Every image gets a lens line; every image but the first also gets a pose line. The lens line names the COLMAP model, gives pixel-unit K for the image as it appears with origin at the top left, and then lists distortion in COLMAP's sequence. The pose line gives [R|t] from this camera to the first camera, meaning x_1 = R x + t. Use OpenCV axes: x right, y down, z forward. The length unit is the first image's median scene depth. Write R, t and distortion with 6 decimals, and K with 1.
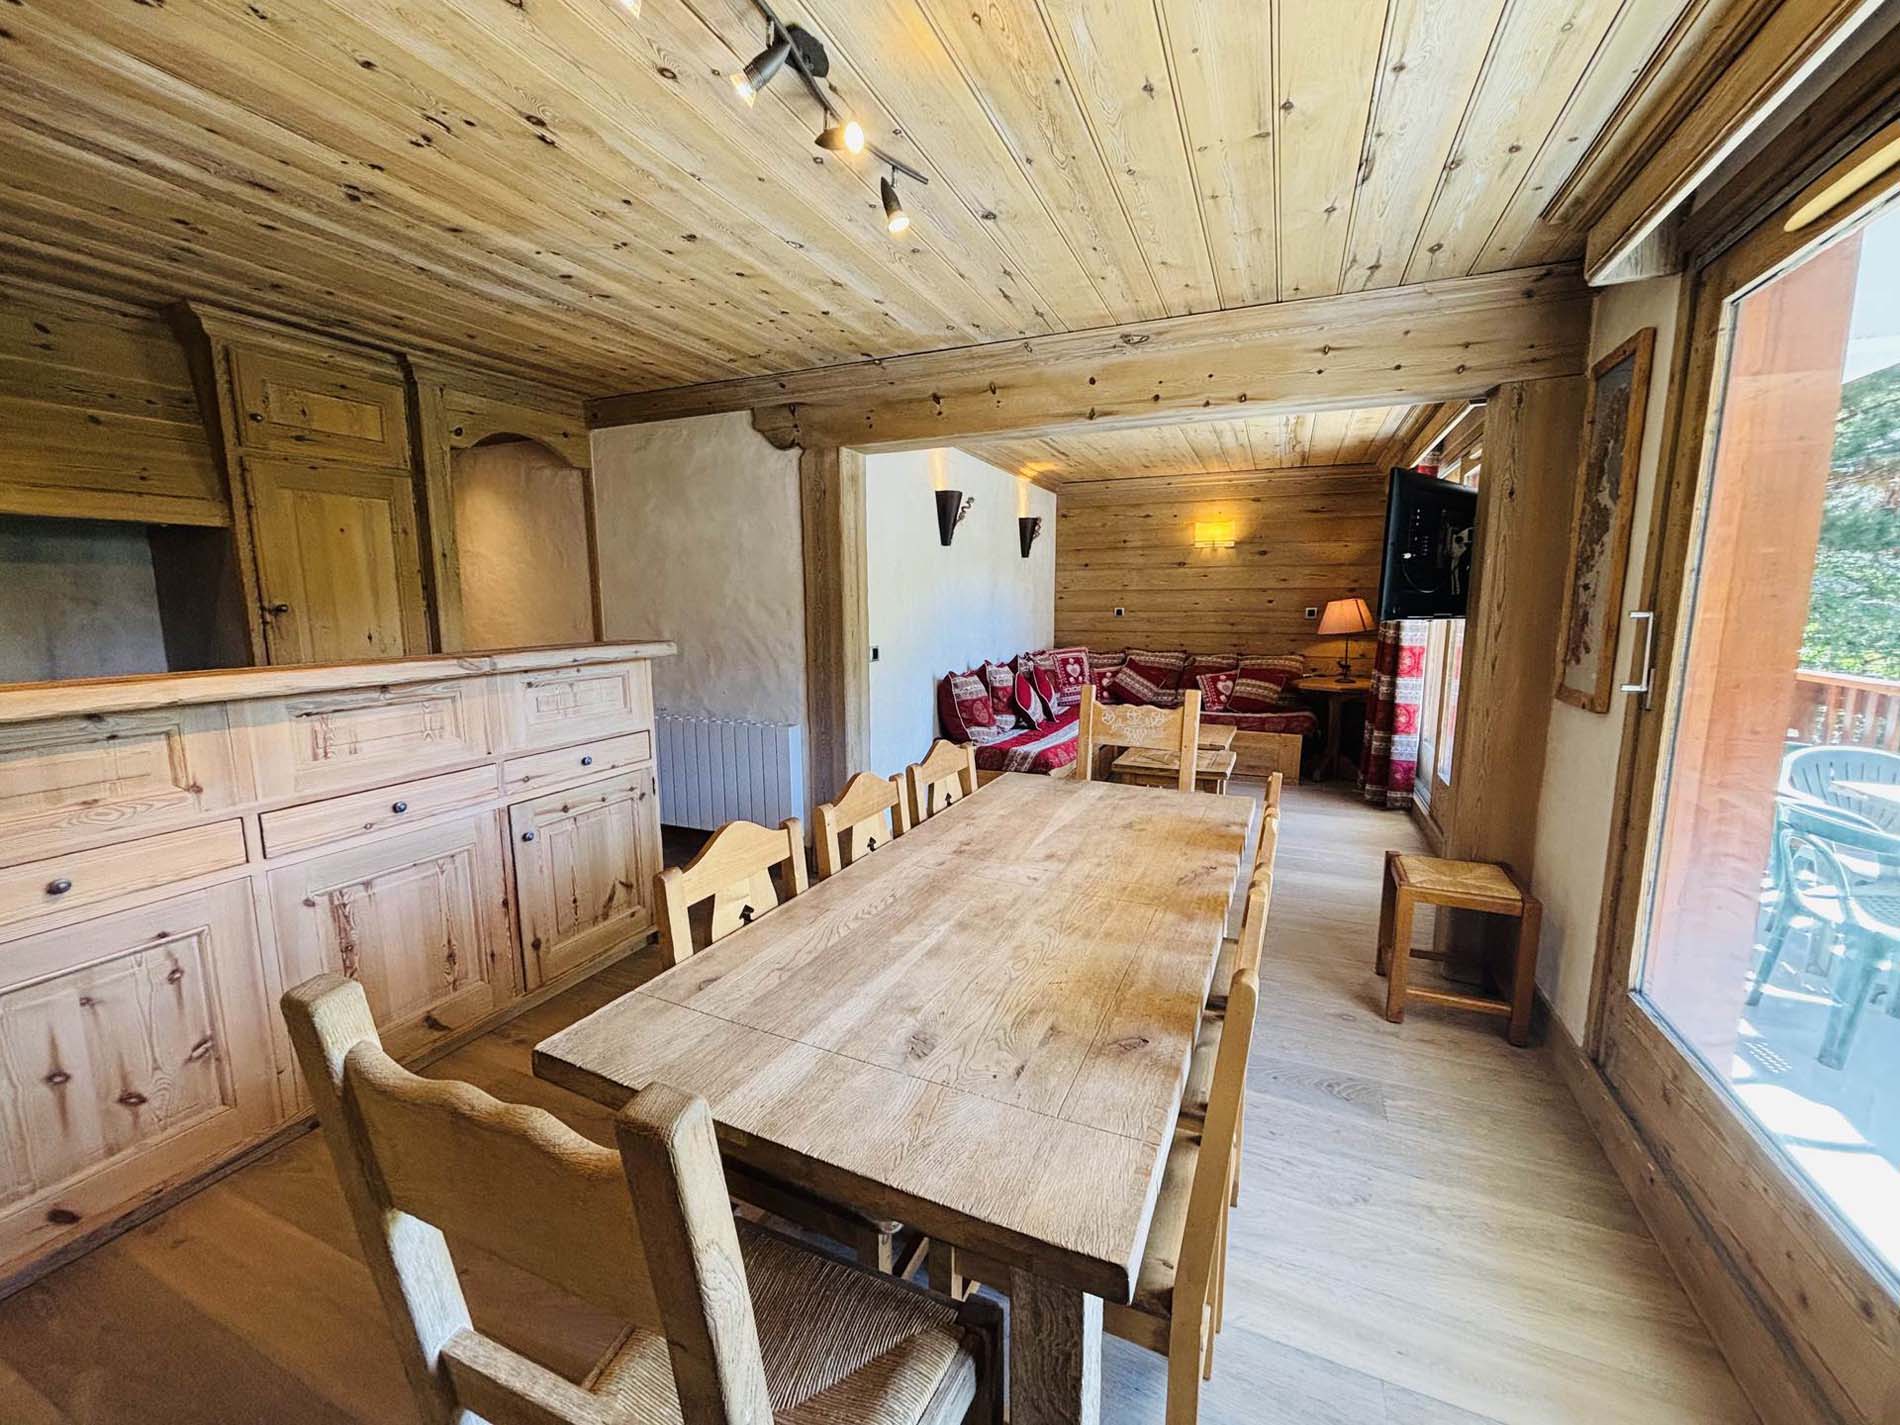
lens RADIAL K [[759.1, 0, 951.7], [0, 759.1, 709.6], [0, 0, 1]] dist [-0.003400, -0.000224]
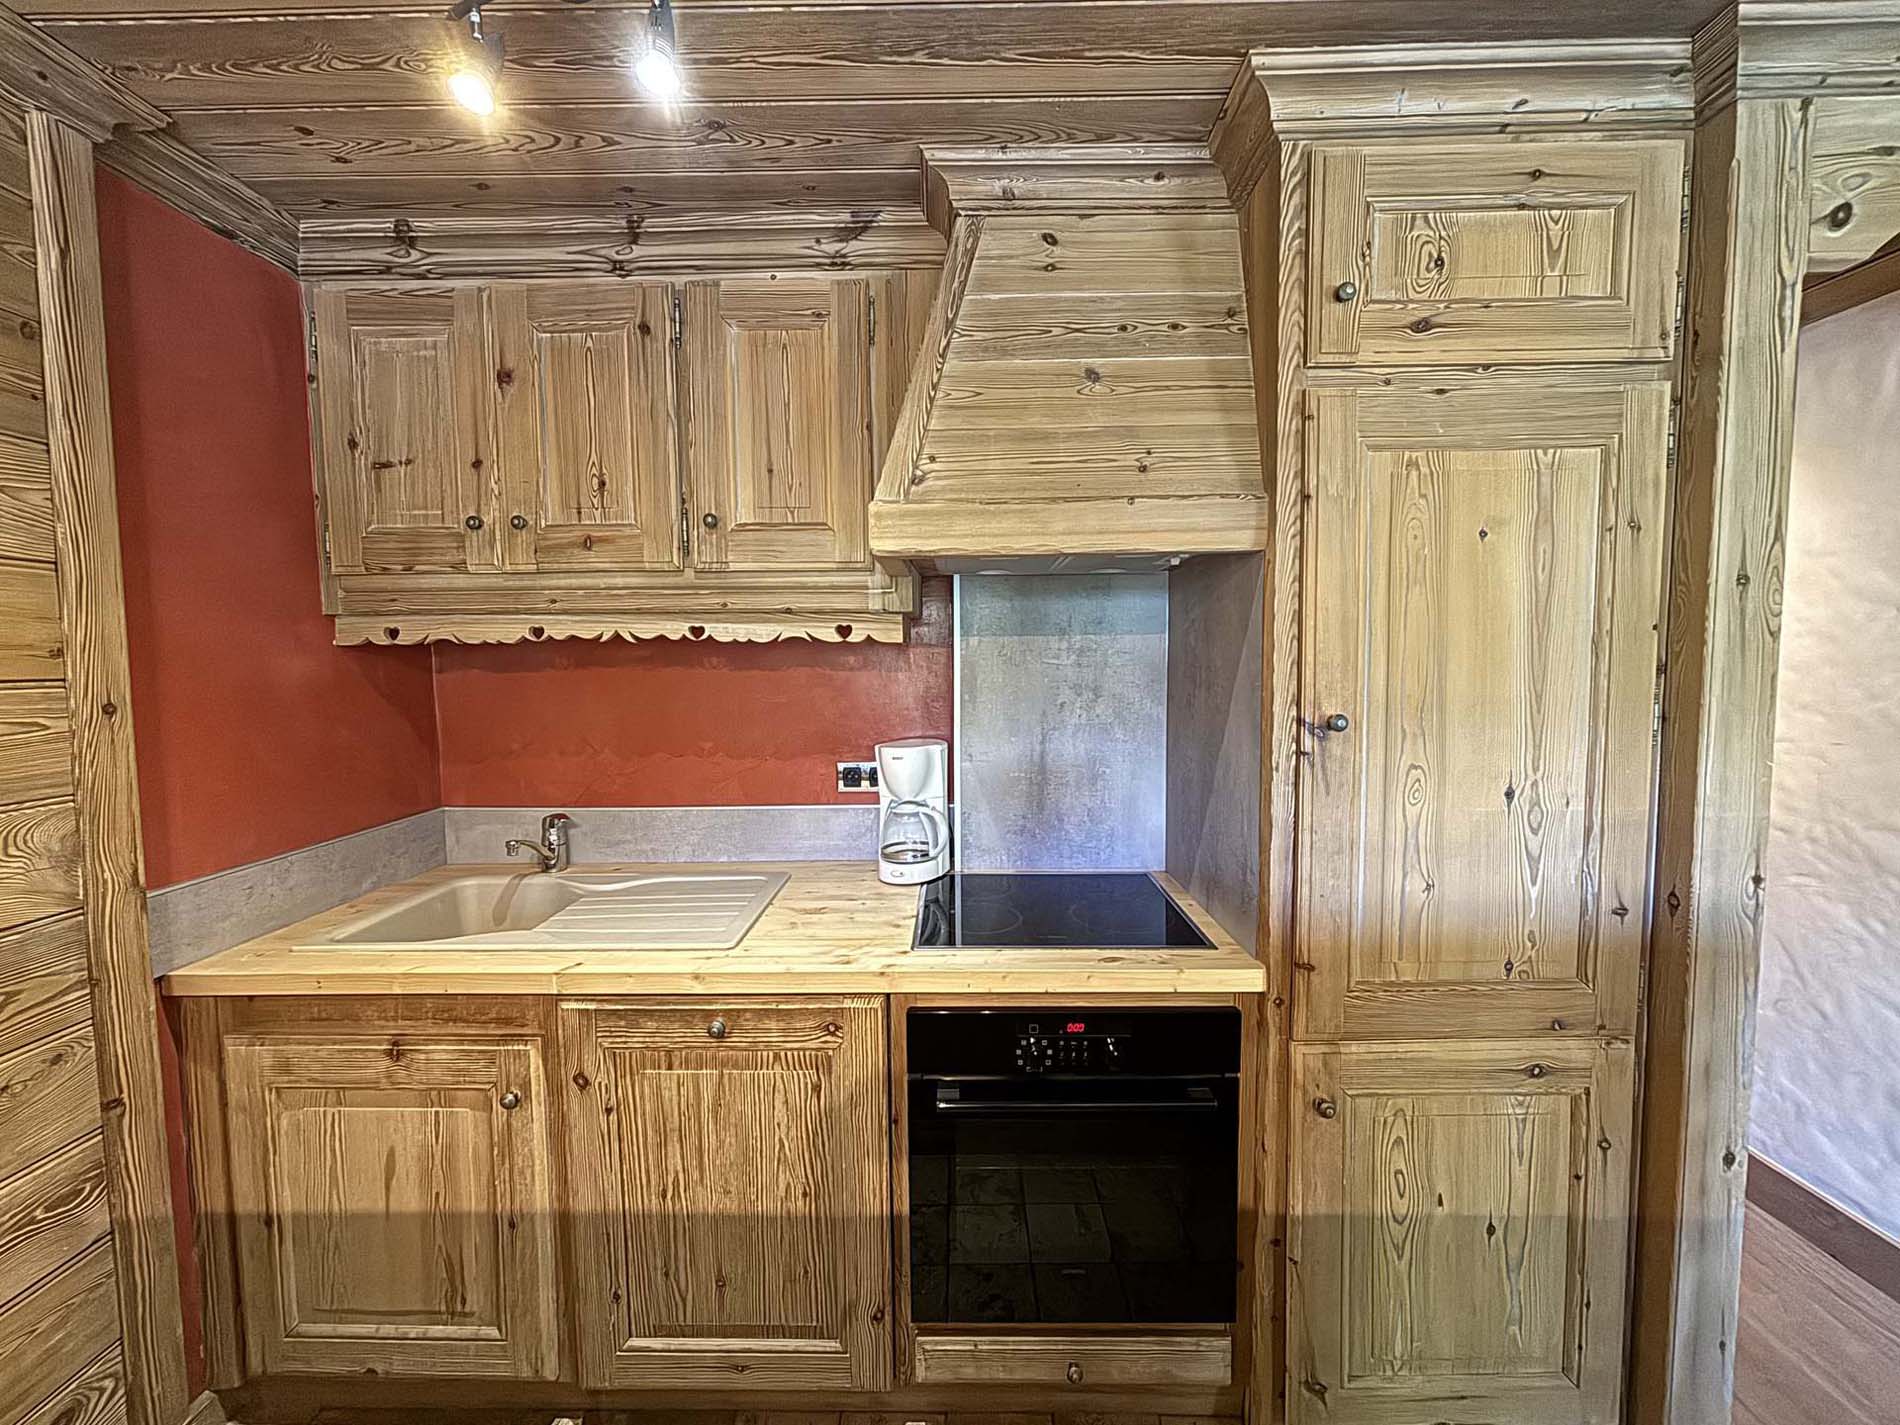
lens RADIAL K [[759.1, 0, 953.1], [0, 759.1, 708.5], [0, 0, 1]] dist [-0.003400, -0.000224]
pose [[0.385005, 0.059409, -0.921000, -0.409799], [-0.126416, 0.991915, 0.011138, -0.085884], [0.914216, 0.112141, 0.389402, 0.452490]]
